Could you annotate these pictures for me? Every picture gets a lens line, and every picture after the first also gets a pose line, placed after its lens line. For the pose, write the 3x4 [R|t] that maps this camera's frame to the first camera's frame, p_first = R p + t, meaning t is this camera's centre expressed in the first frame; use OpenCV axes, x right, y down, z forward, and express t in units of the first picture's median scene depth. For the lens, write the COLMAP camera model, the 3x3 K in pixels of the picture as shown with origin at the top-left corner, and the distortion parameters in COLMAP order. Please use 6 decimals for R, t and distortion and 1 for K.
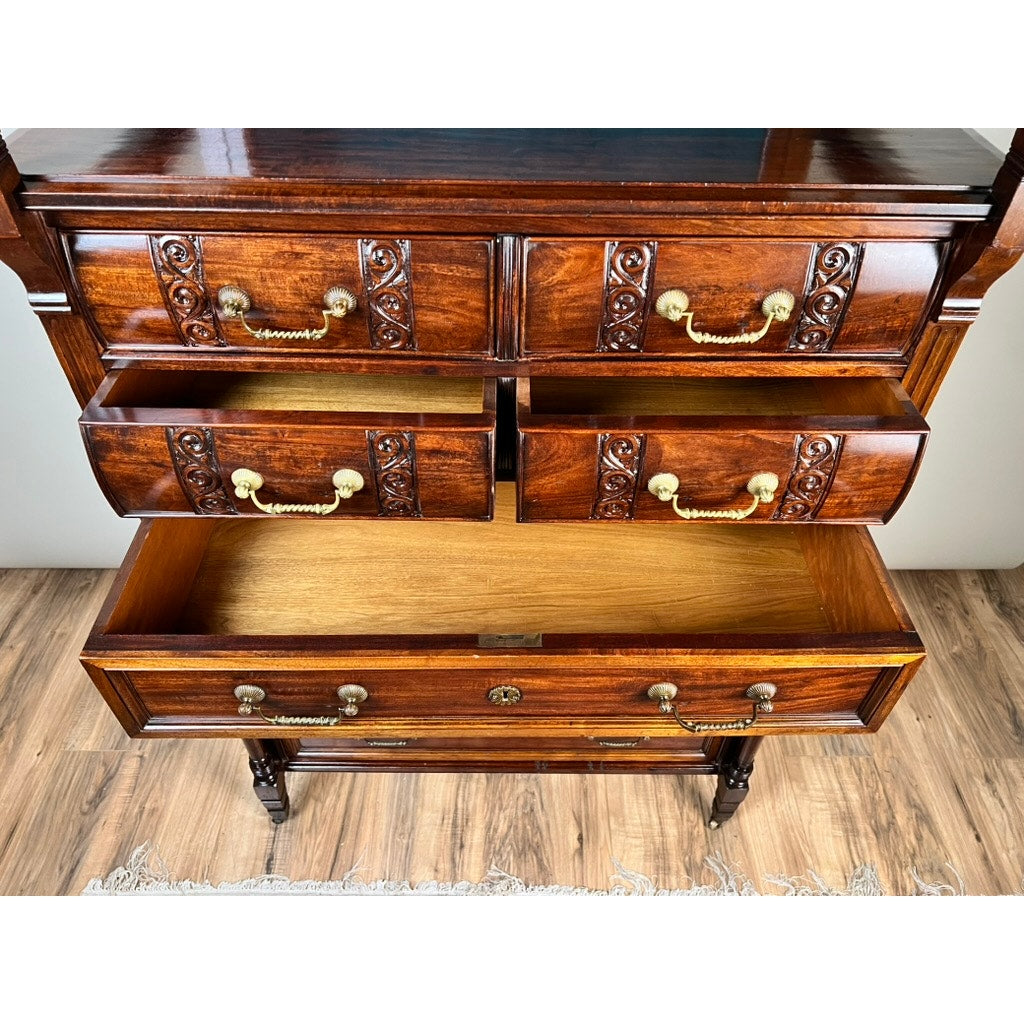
lens RADIAL K [[772.2, 0, 512.7], [0, 772.2, 506.7], [0, 0, 1]] dist [0.043235, -0.048509]
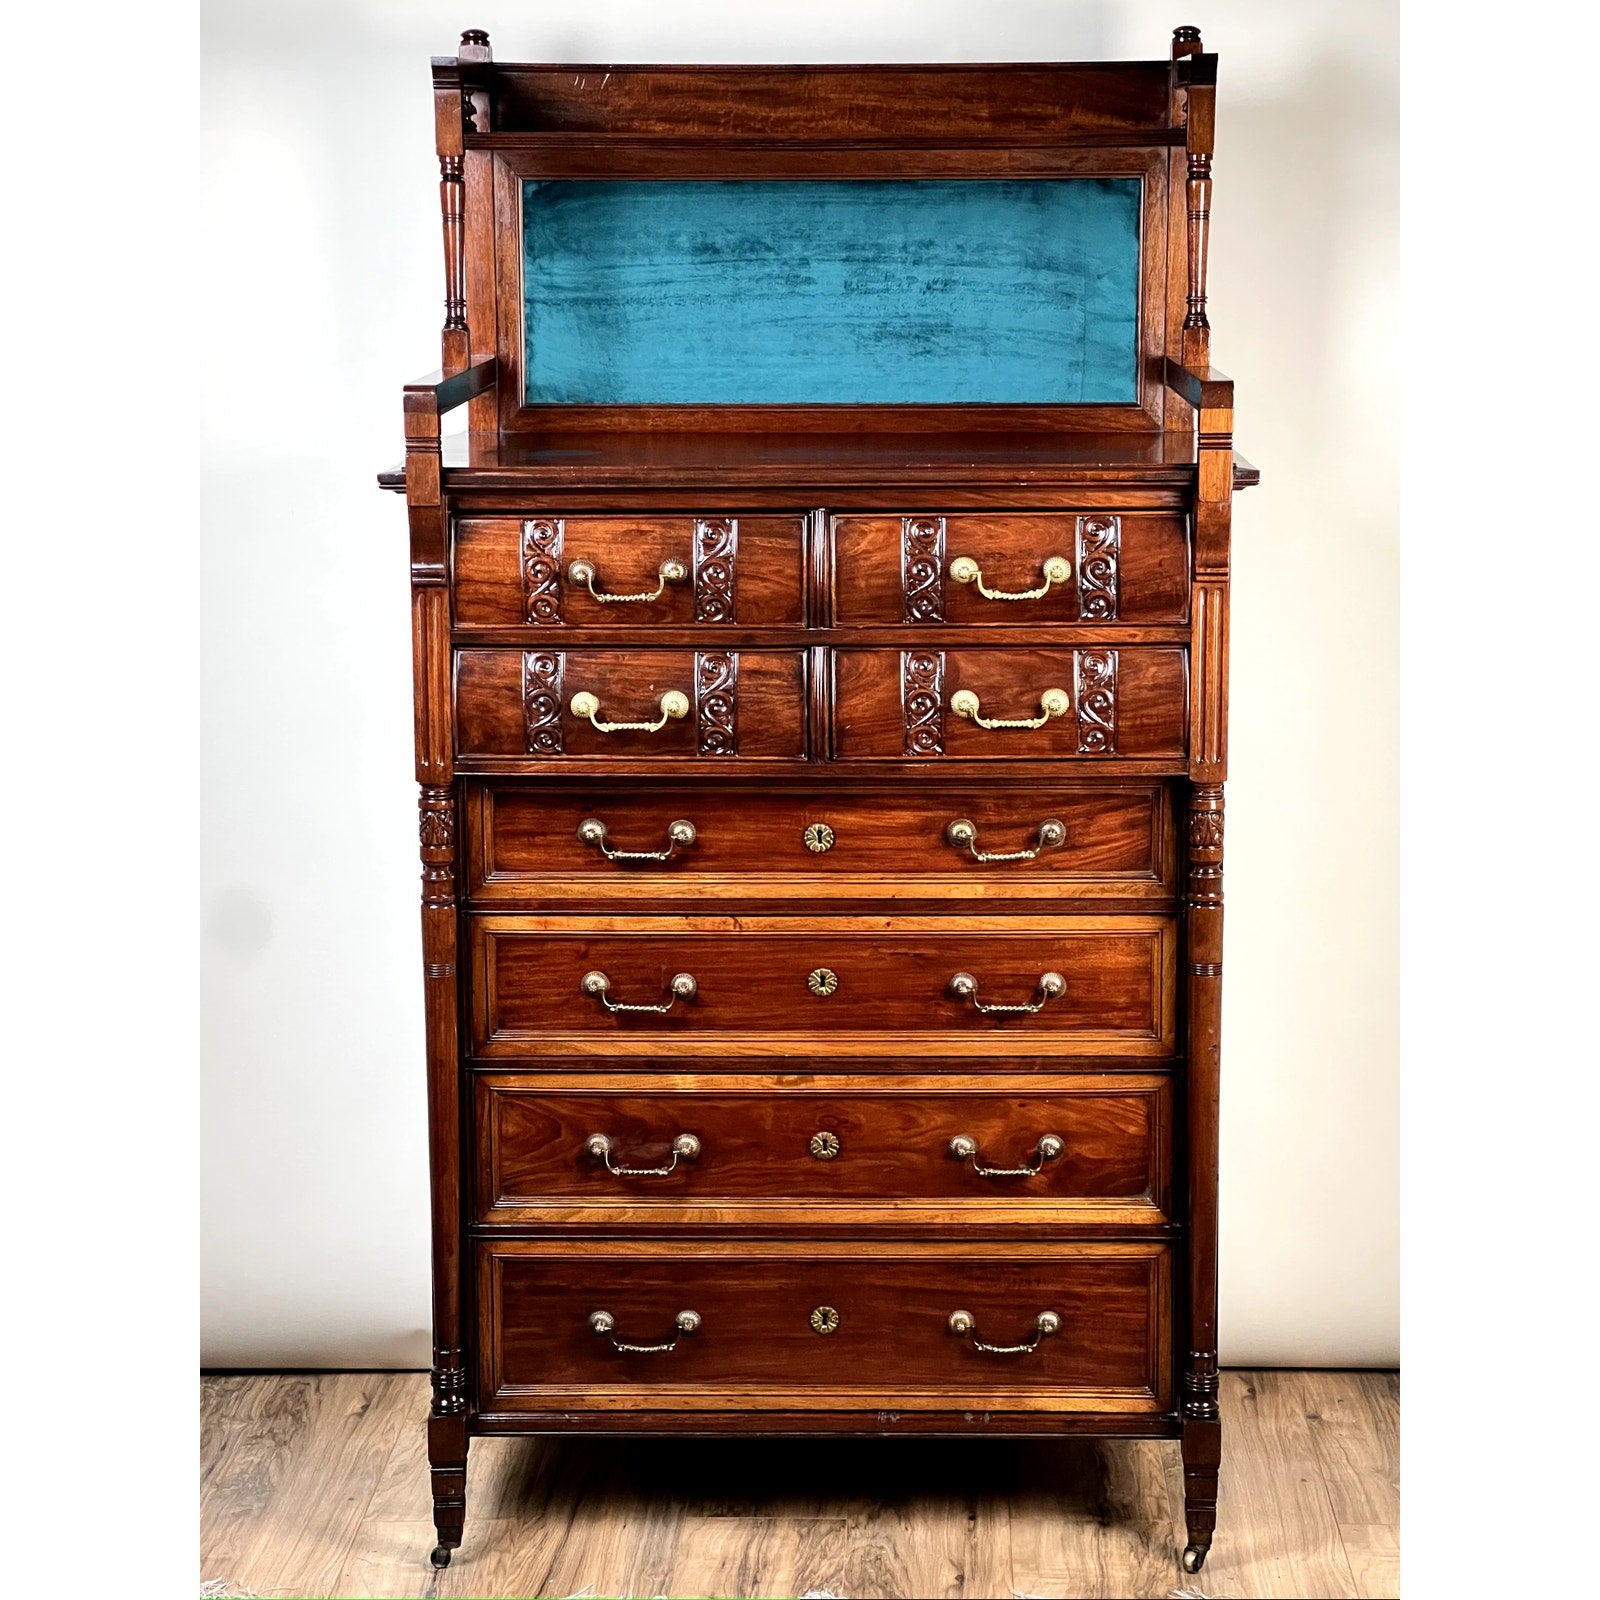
lens RADIAL K [[3651.5, 0, 806.0], [0, 3651.5, 784.6], [0, 0, 1]] dist [0.147877, 0.000000]
pose [[0.999174, -0.014287, -0.038049, 0.089182], [-0.009553, 0.827399, -0.561533, 1.546236], [0.039504, 0.561432, 0.826579, -1.676000]]
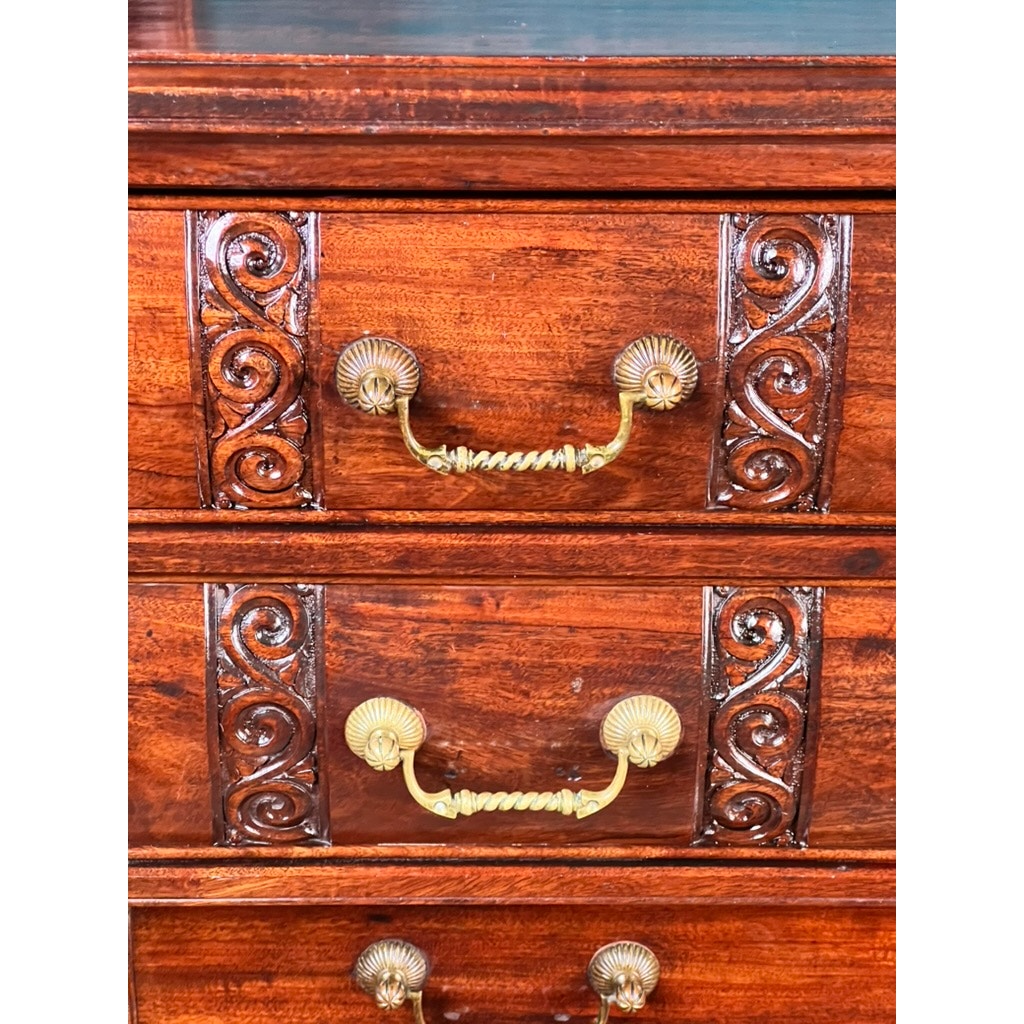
lens RADIAL K [[2337.0, 0, 521.5], [0, 2337.0, 514.2], [0, 0, 1]] dist [0.147877, 0.000000]
pose [[0.999647, -0.012228, 0.023592, -0.161252], [0.019439, 0.941836, -0.335511, 0.093602], [-0.018117, 0.335851, 0.941741, -0.028305]]
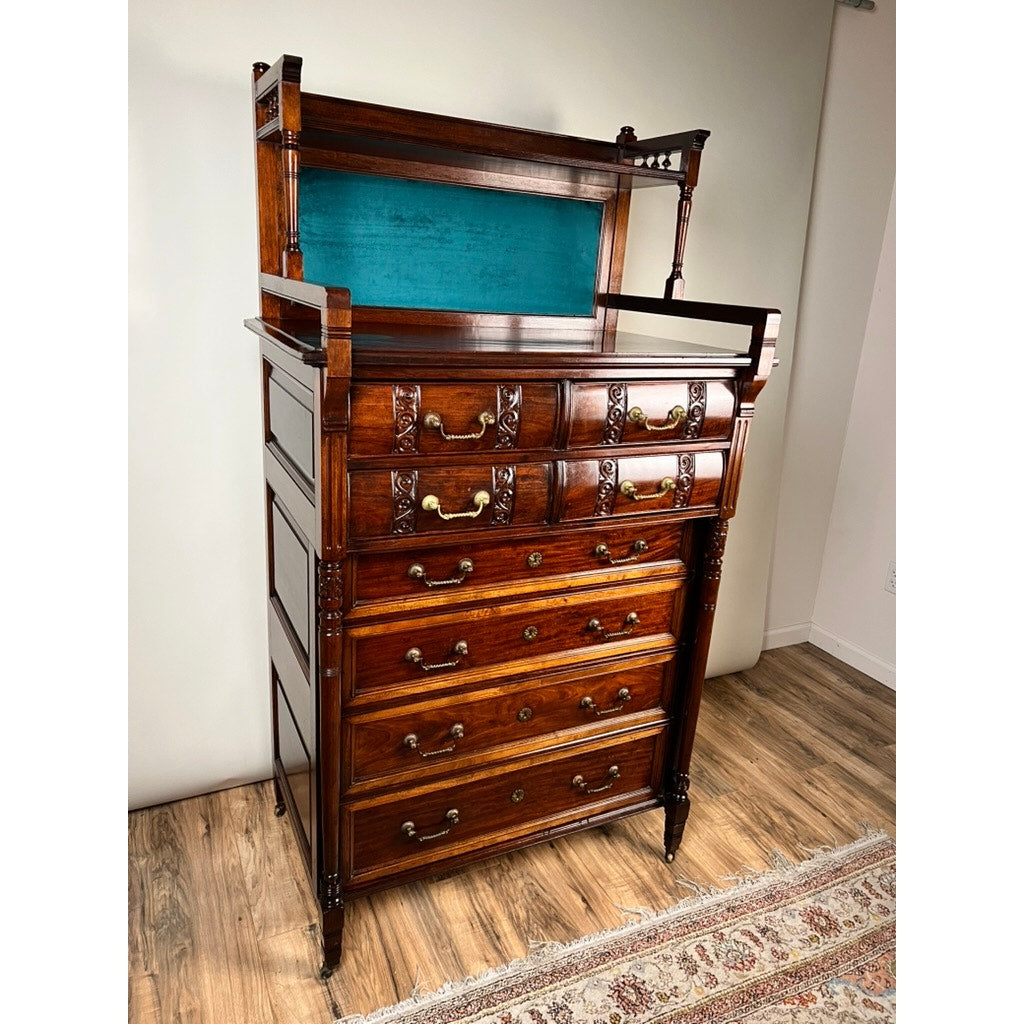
lens RADIAL K [[772.2, 0, 509.6], [0, 772.2, 509.5], [0, 0, 1]] dist [0.043235, -0.048509]
pose [[0.897315, -0.089001, 0.432325, -0.501140], [0.264068, 0.893086, -0.364232, 0.309626], [-0.353687, 0.440994, 0.824882, -0.219570]]
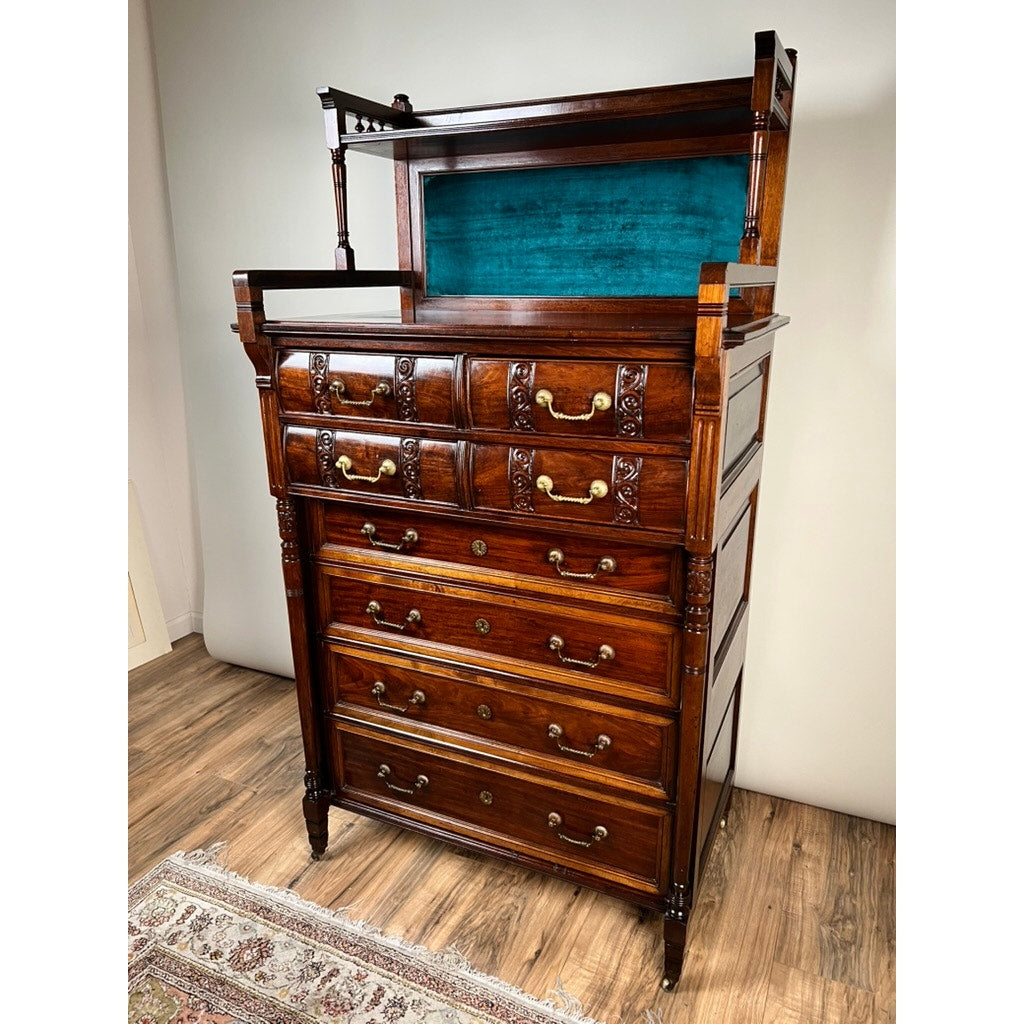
lens RADIAL K [[772.5, 0, 516.8], [0, 772.5, 515.8], [0, 0, 1]] dist [0.037526, -0.036182]
pose [[0.908173, 0.101342, -0.406142, 0.449937], [-0.272045, 0.880302, -0.388664, 0.337995], [0.318140, 0.463463, 0.827037, -0.166445]]
